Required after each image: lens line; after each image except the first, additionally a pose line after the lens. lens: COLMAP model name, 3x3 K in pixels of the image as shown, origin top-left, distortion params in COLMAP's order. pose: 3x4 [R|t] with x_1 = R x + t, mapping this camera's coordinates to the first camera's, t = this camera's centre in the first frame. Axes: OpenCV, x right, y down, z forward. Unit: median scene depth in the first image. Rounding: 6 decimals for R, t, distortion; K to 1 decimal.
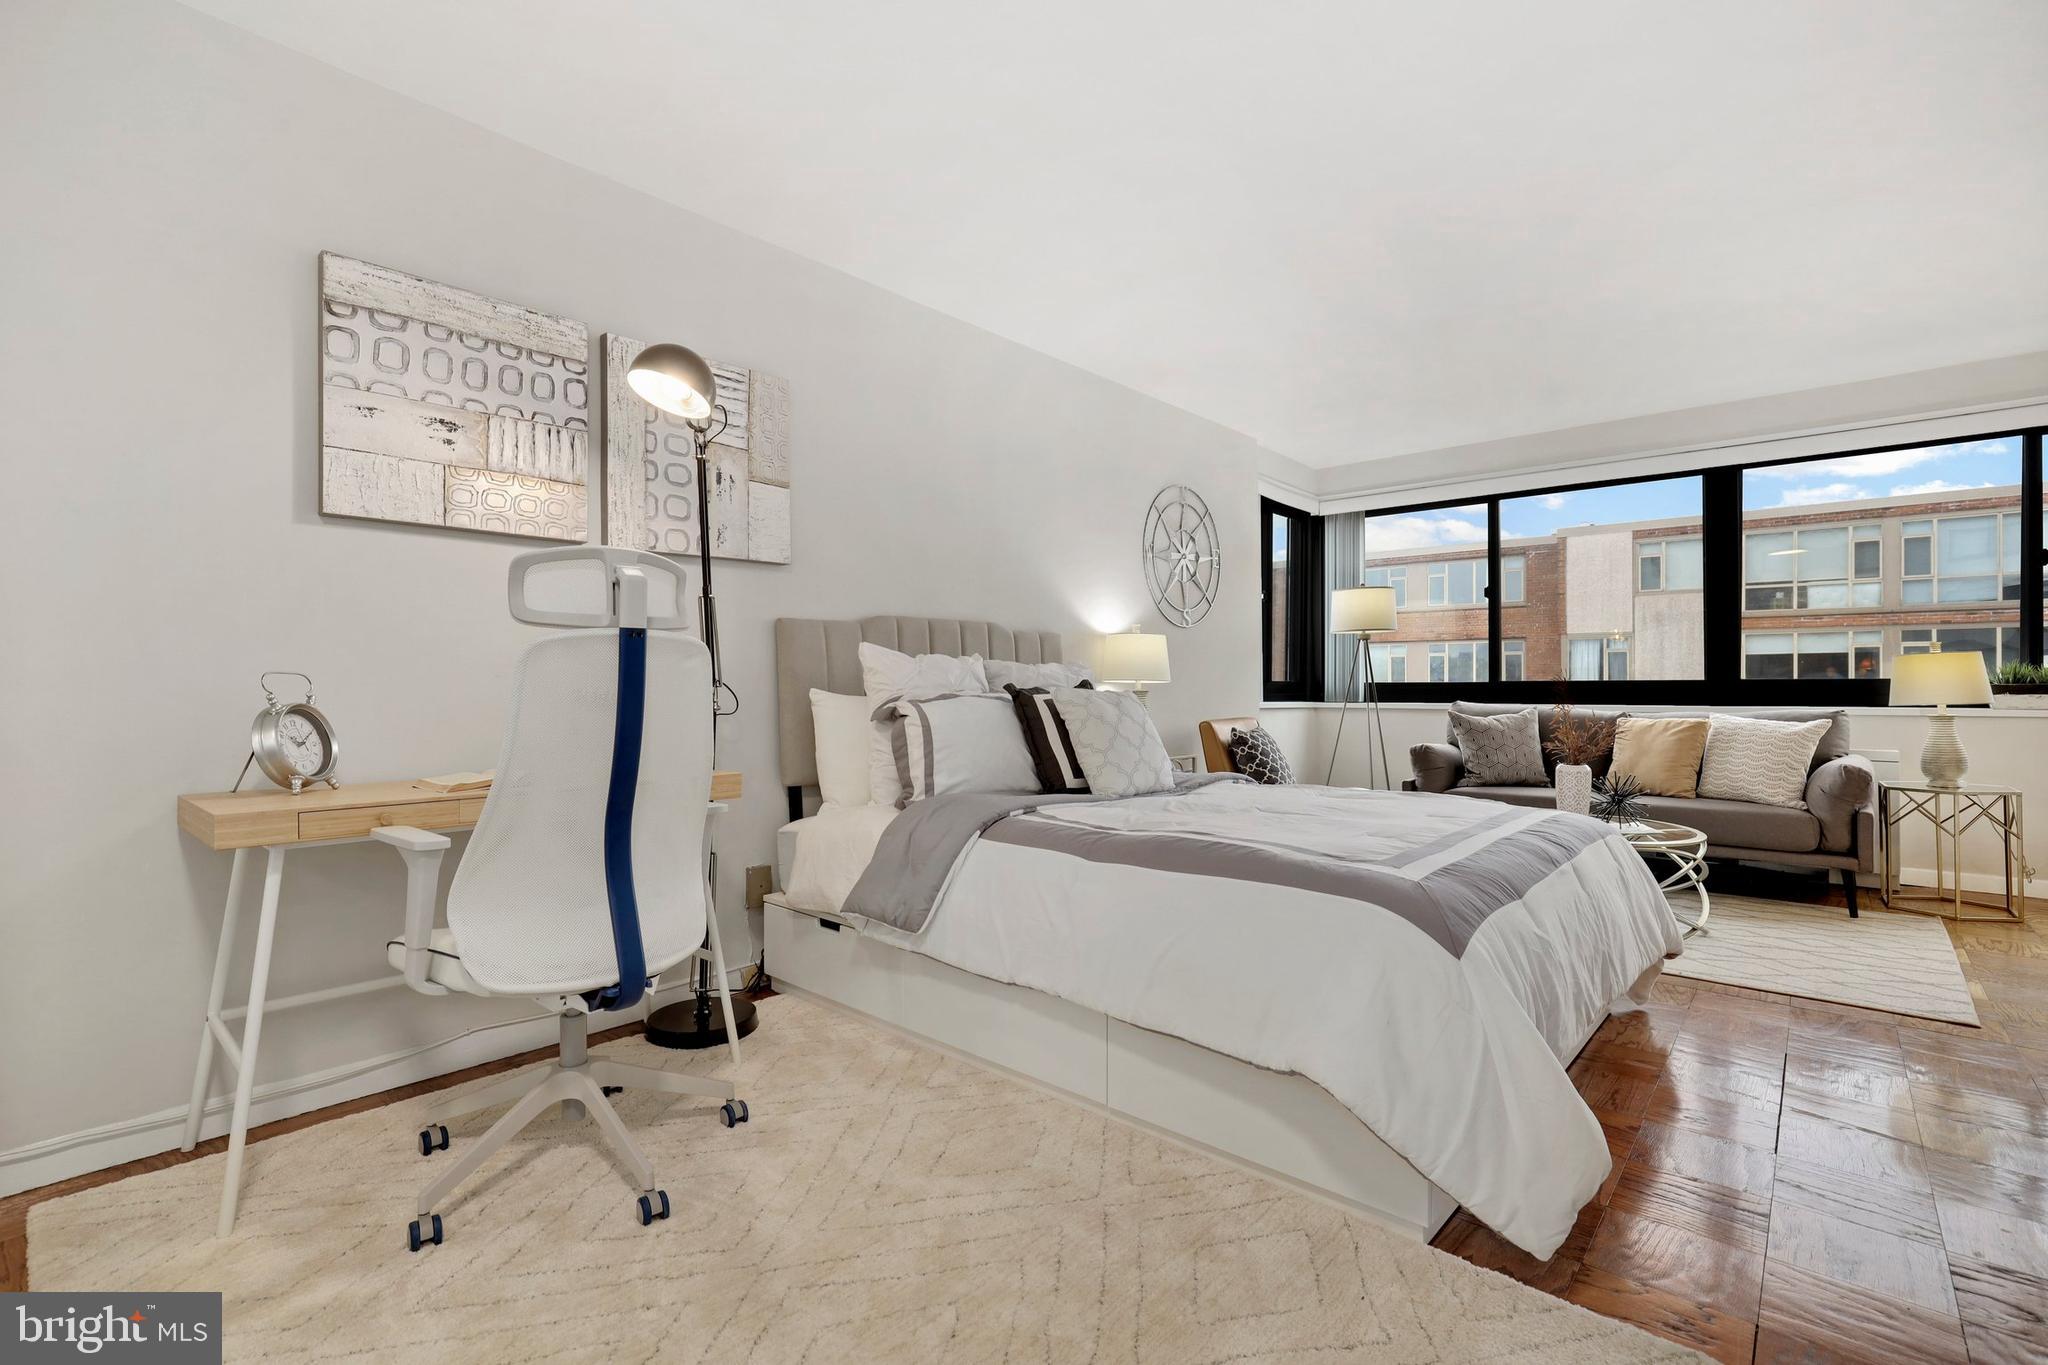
lens RADIAL K [[932.7, 0, 1017.7], [0, 932.7, 695.5], [0, 0, 1]] dist [-0.019838, 0.007747]
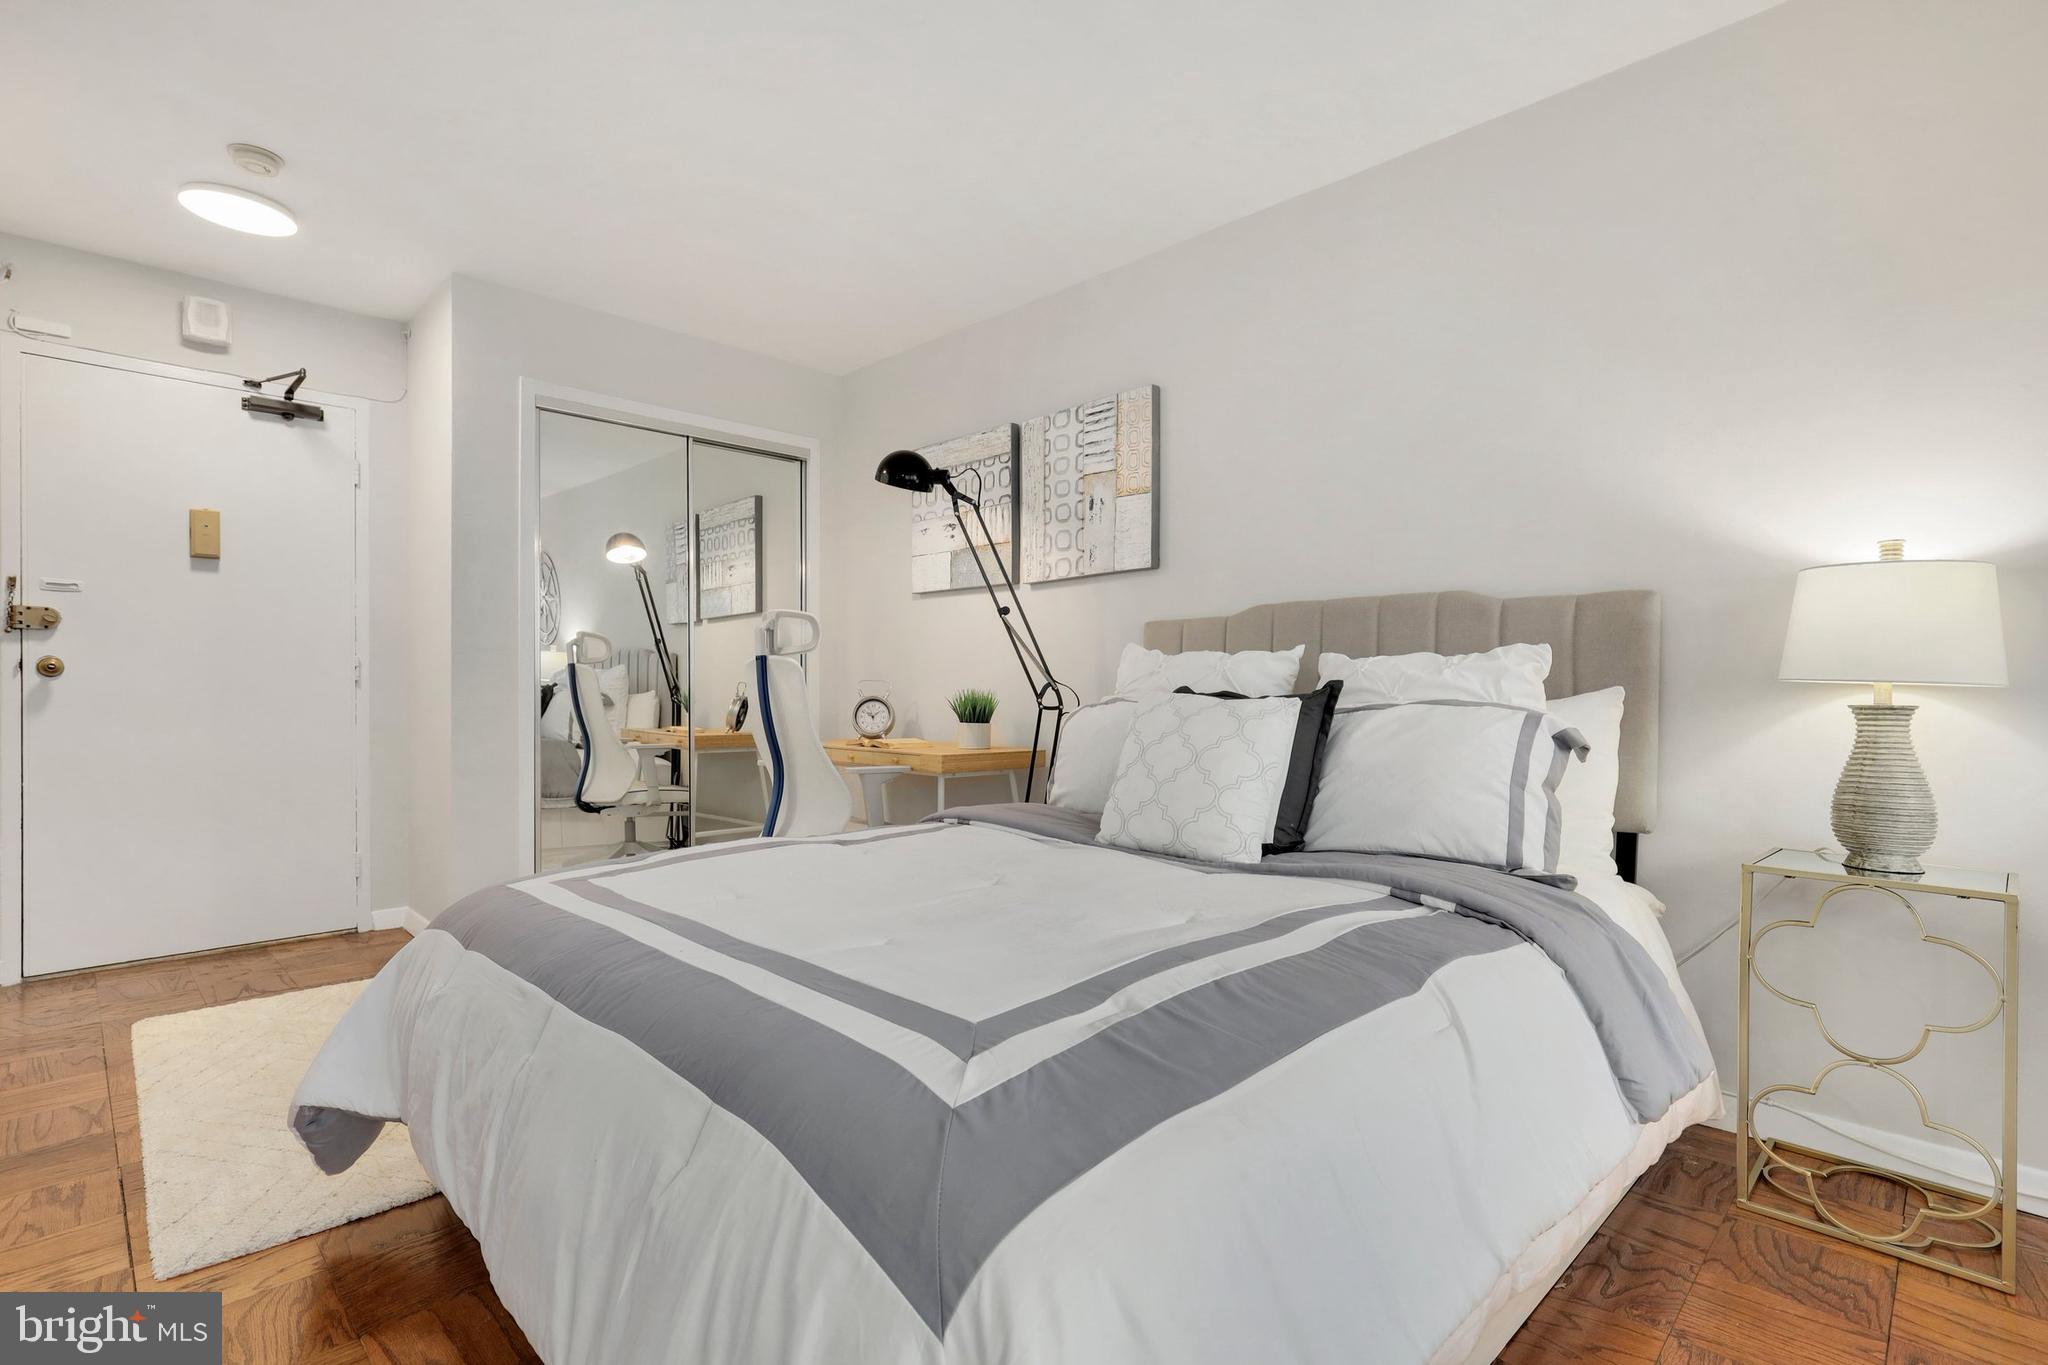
lens RADIAL K [[971.9, 0, 992.7], [0, 971.9, 698.7], [0, 0, 1]] dist [-0.004174, 0.000702]
pose [[-0.086137, 0.010330, -0.996230, 0.526501], [-0.016641, 0.999792, 0.011806, -0.006059], [0.996144, 0.017595, -0.085947, 0.599579]]
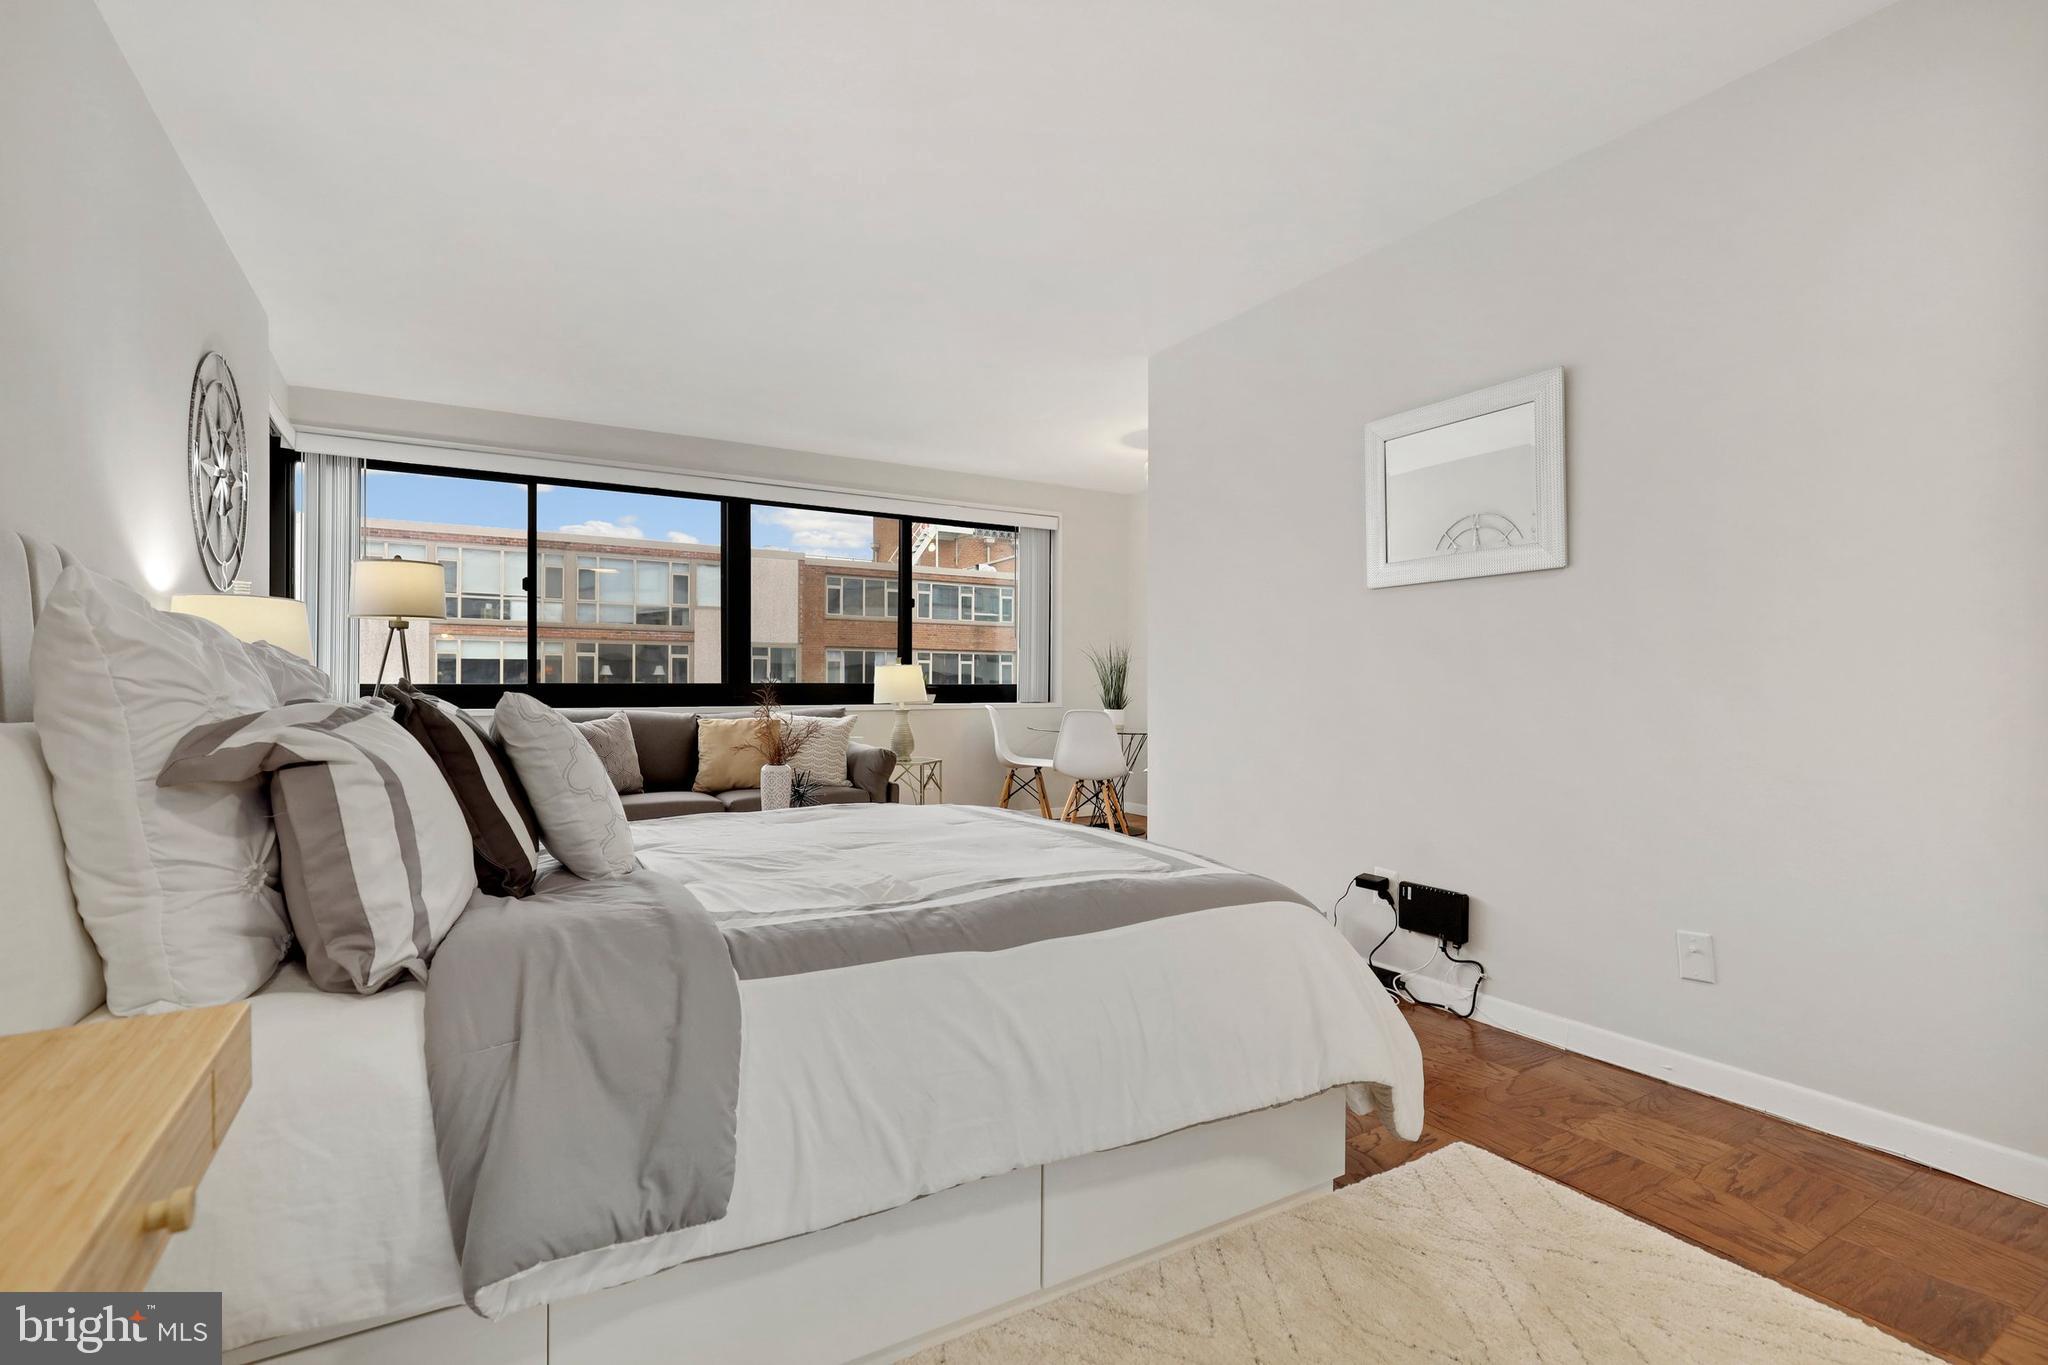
lens RADIAL K [[932.7, 0, 1008.3], [0, 932.7, 681.3], [0, 0, 1]] dist [-0.019838, 0.007747]
pose [[0.298452, 0.007808, 0.954393, -0.250772], [0.008622, 0.999904, -0.010877, -0.004302], [-0.954386, 0.011475, 0.298356, 0.350592]]
